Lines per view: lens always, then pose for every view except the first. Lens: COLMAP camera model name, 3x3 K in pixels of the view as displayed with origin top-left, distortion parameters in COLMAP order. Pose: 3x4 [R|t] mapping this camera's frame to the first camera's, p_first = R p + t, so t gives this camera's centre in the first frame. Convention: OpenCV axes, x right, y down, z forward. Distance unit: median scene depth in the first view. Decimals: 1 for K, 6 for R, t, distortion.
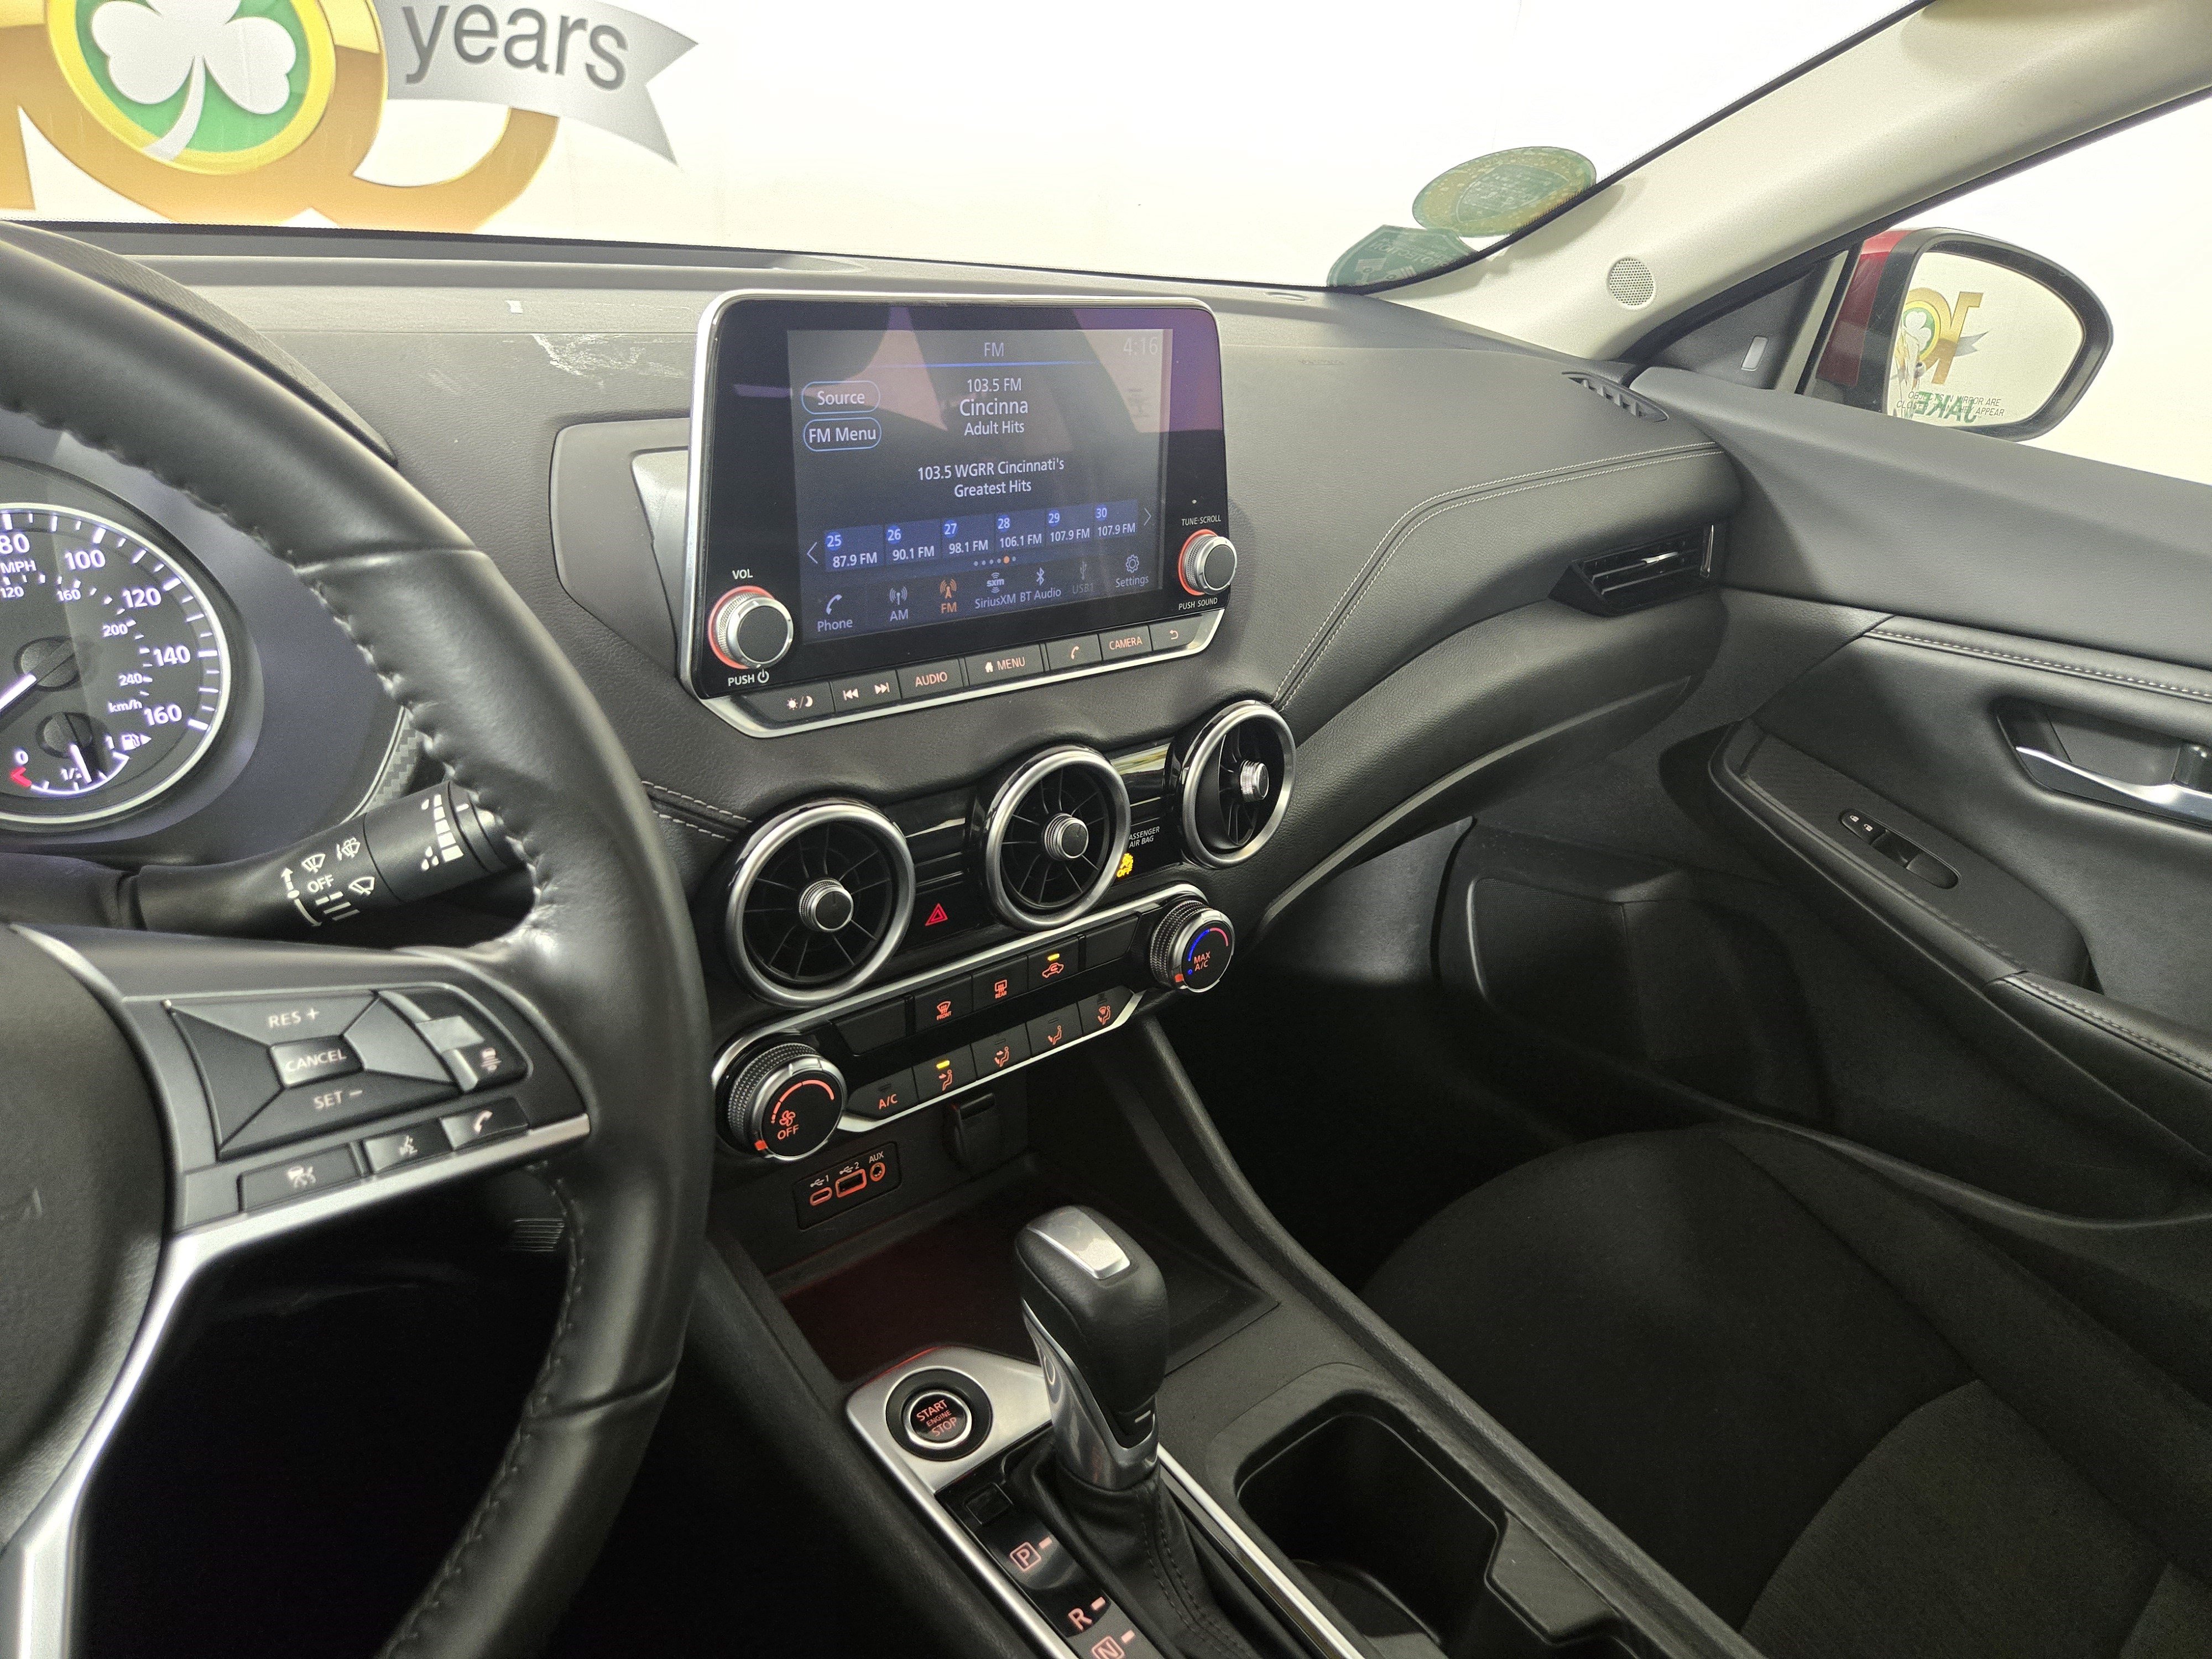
lens RADIAL K [[1536.5, 0, 1142.4], [0, 1536.5, 818.6], [0, 0, 1]] dist [0.044291, -0.046813]
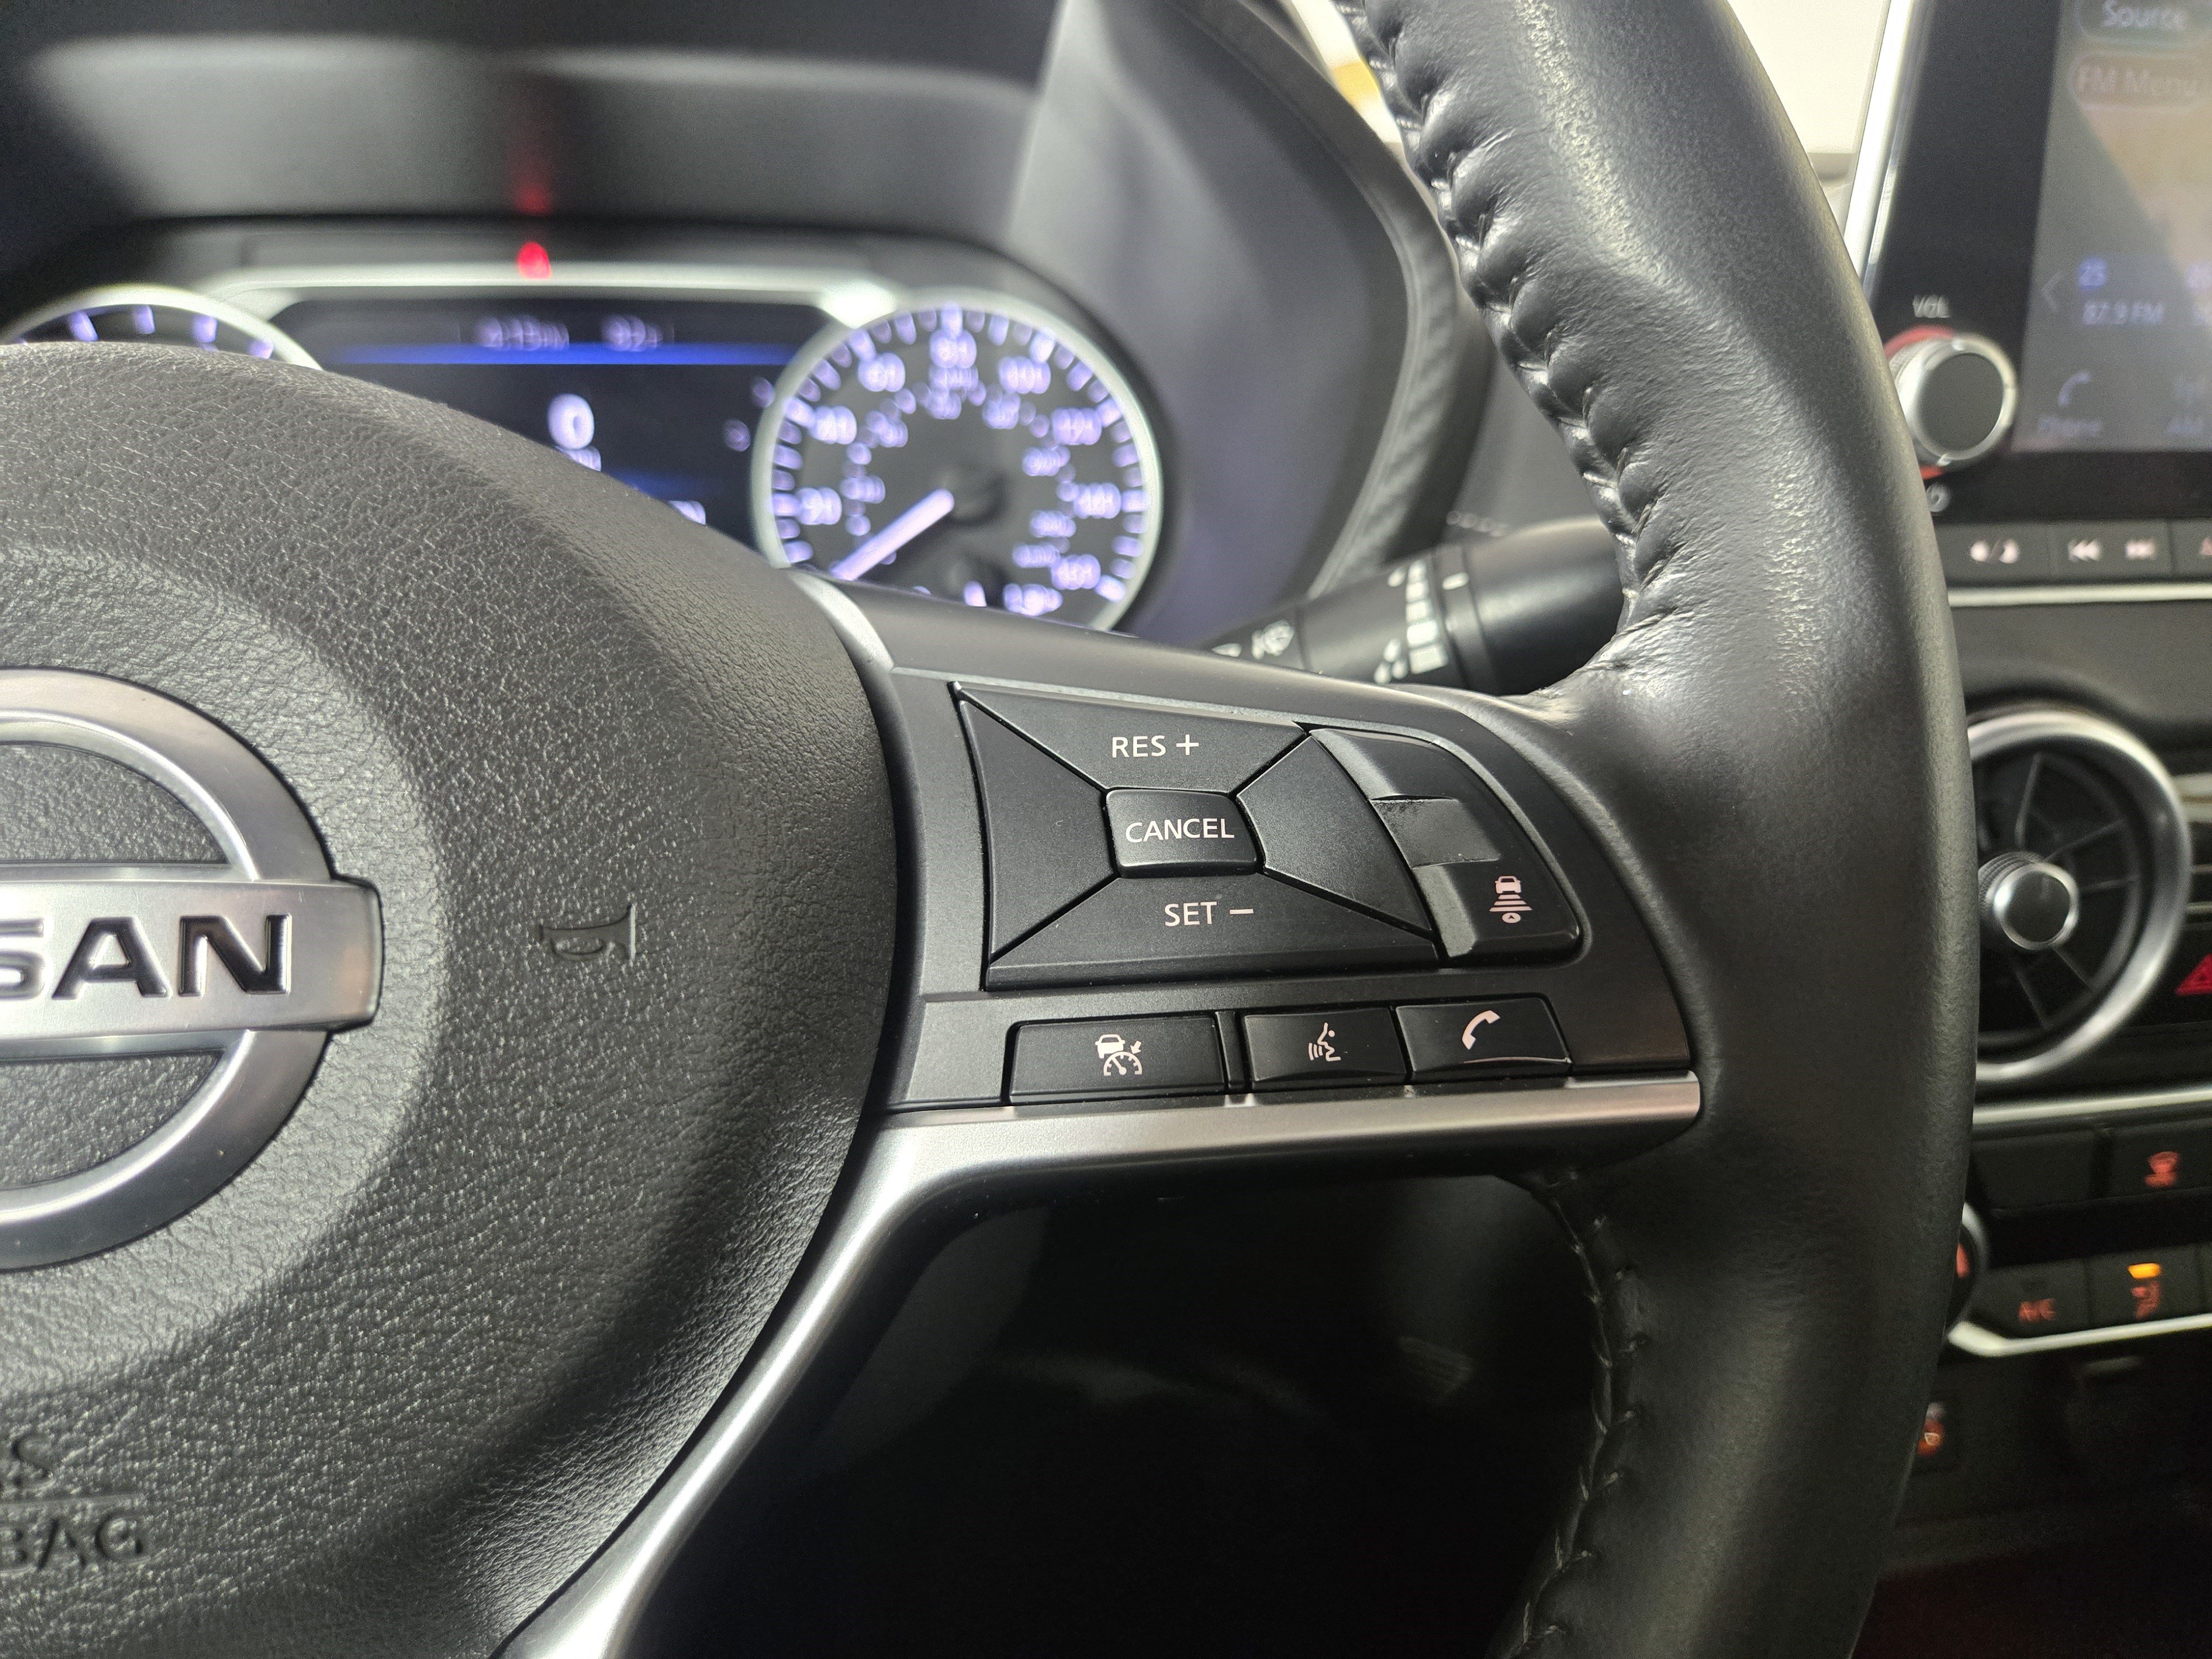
lens RADIAL K [[1536.5, 0, 1112.7], [0, 1536.5, 819.7], [0, 0, 1]] dist [0.044291, -0.046813]
pose [[0.841990, 0.080251, -0.533491, -0.152055], [-0.151236, 0.984335, -0.090621, 0.103710], [0.517861, 0.156985, 0.840937, 0.301367]]
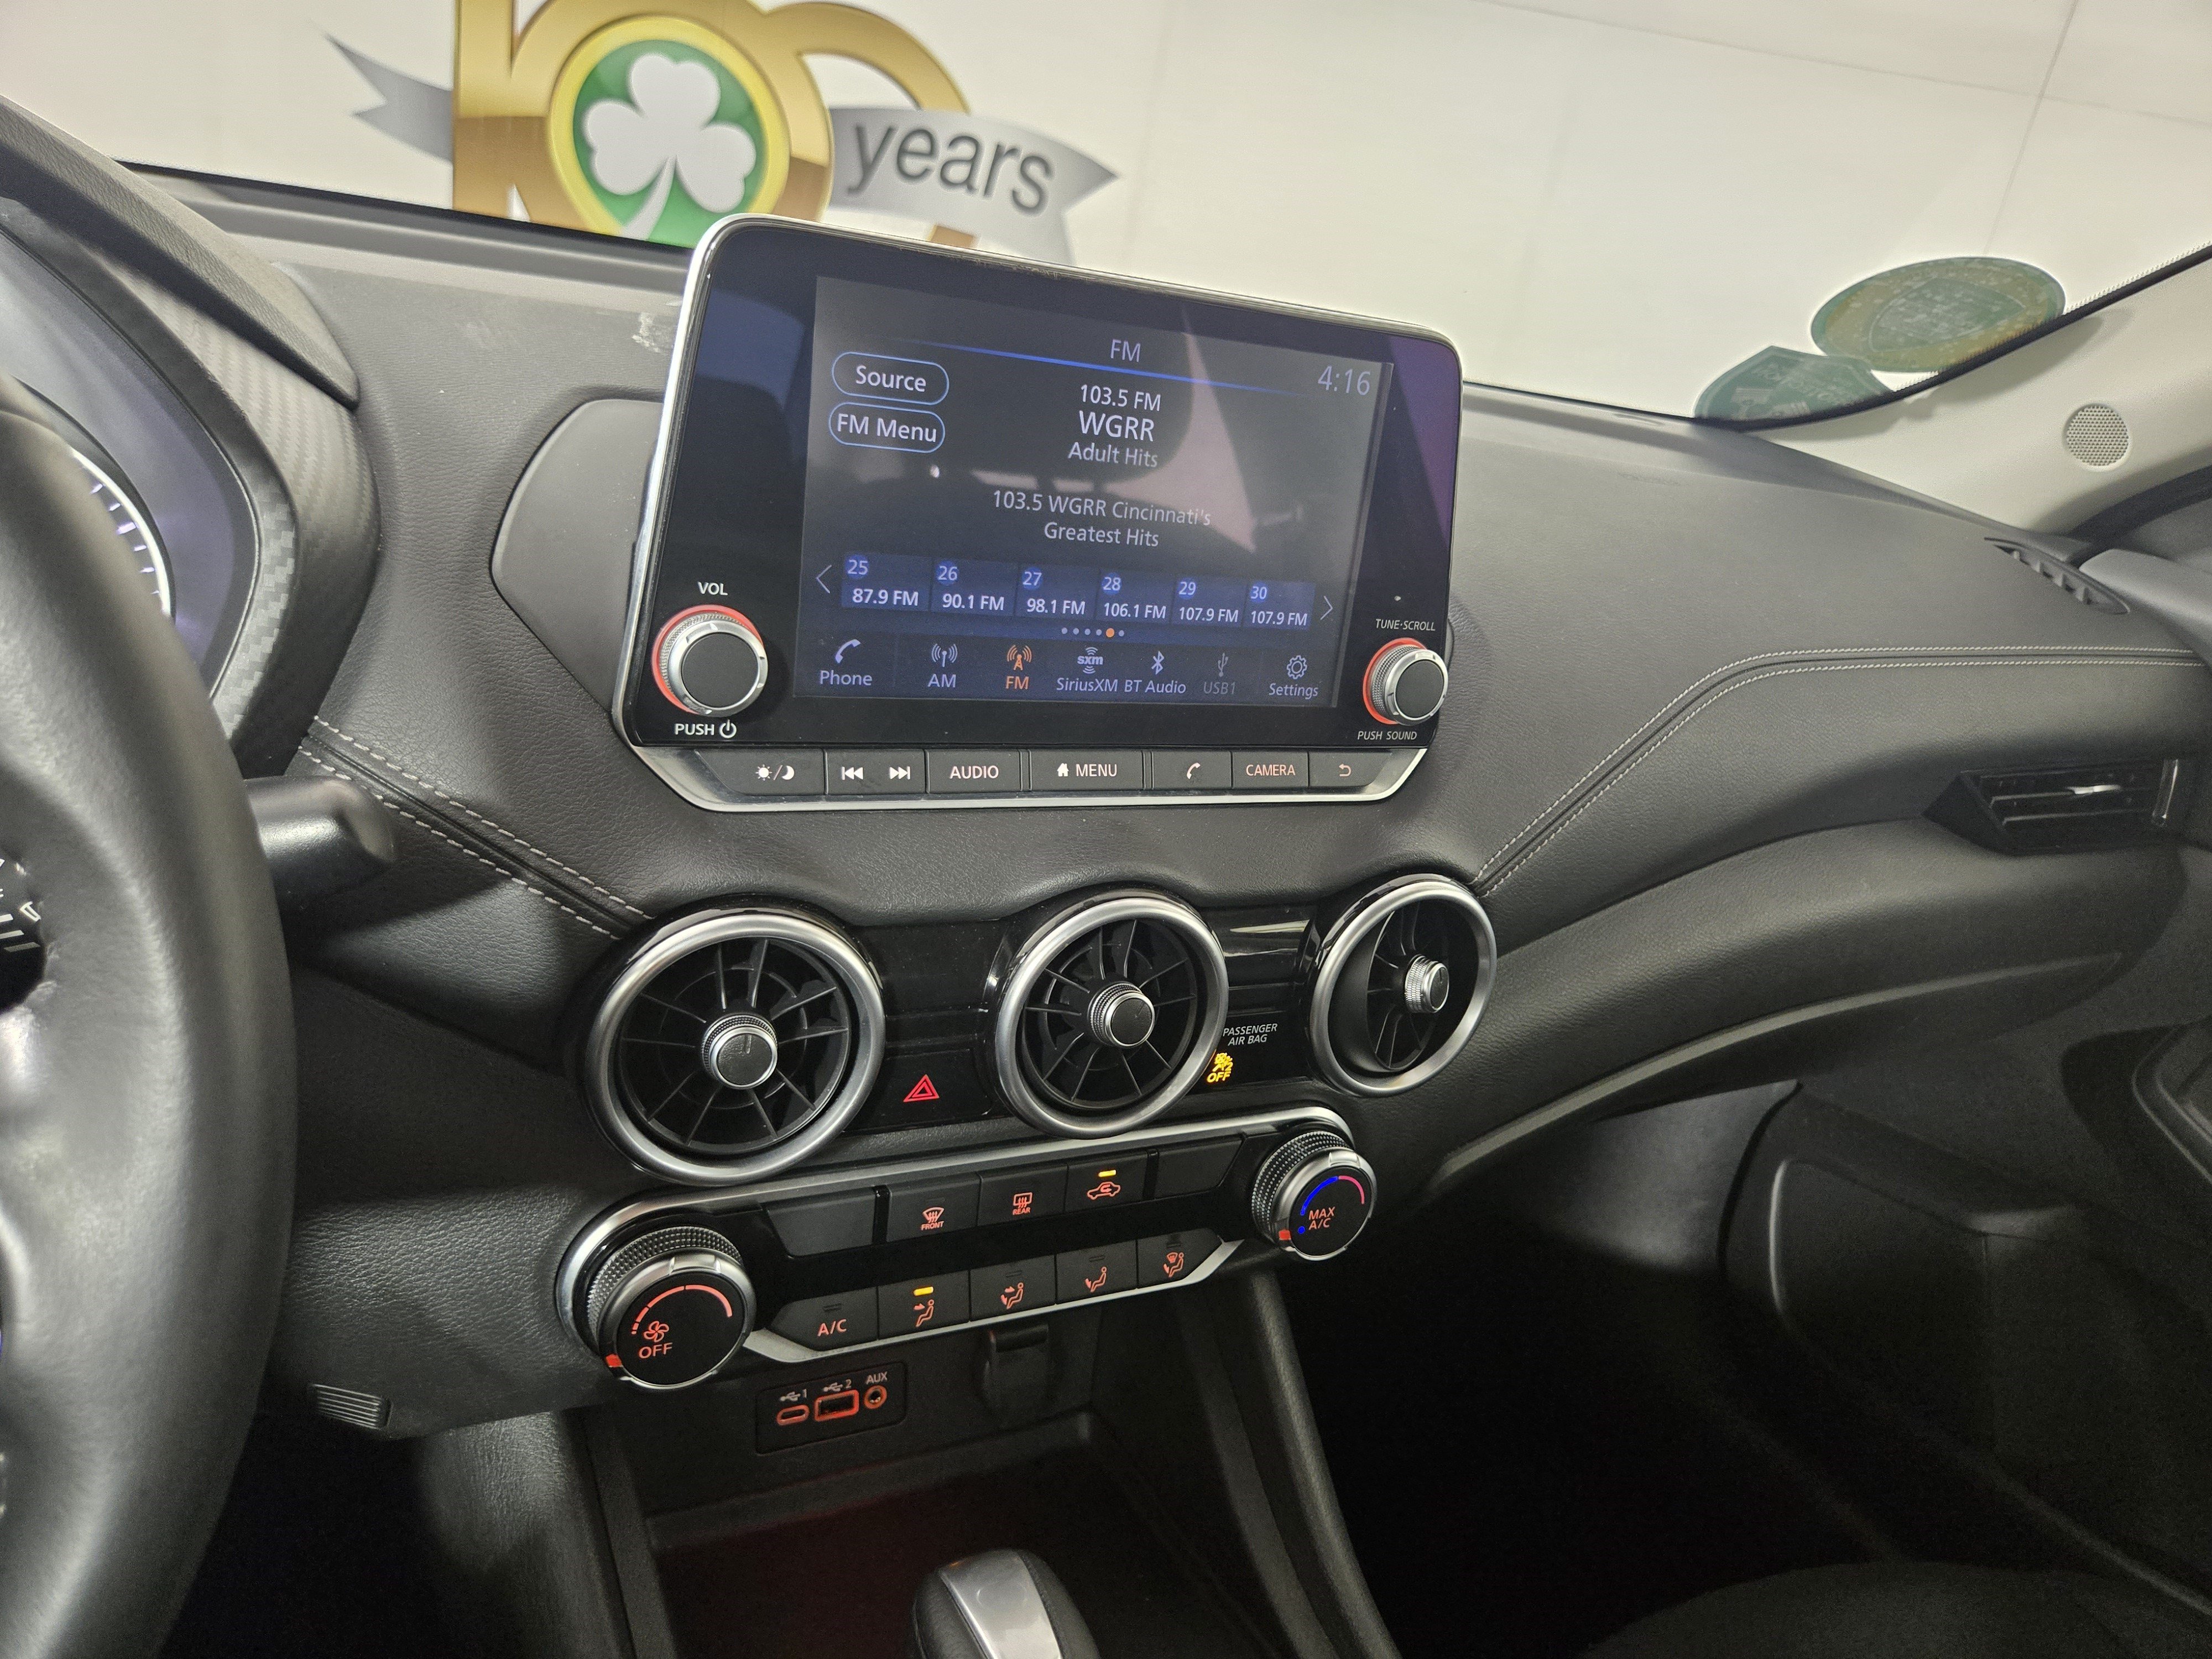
lens RADIAL K [[1536.5, 0, 1130.4], [0, 1536.5, 816.7], [0, 0, 1]] dist [0.044291, -0.046813]
pose [[0.960103, 0.152778, -0.234226, 0.100098], [-0.175723, 0.981158, -0.080318, -0.020631], [0.217541, 0.118272, 0.968859, 0.265591]]
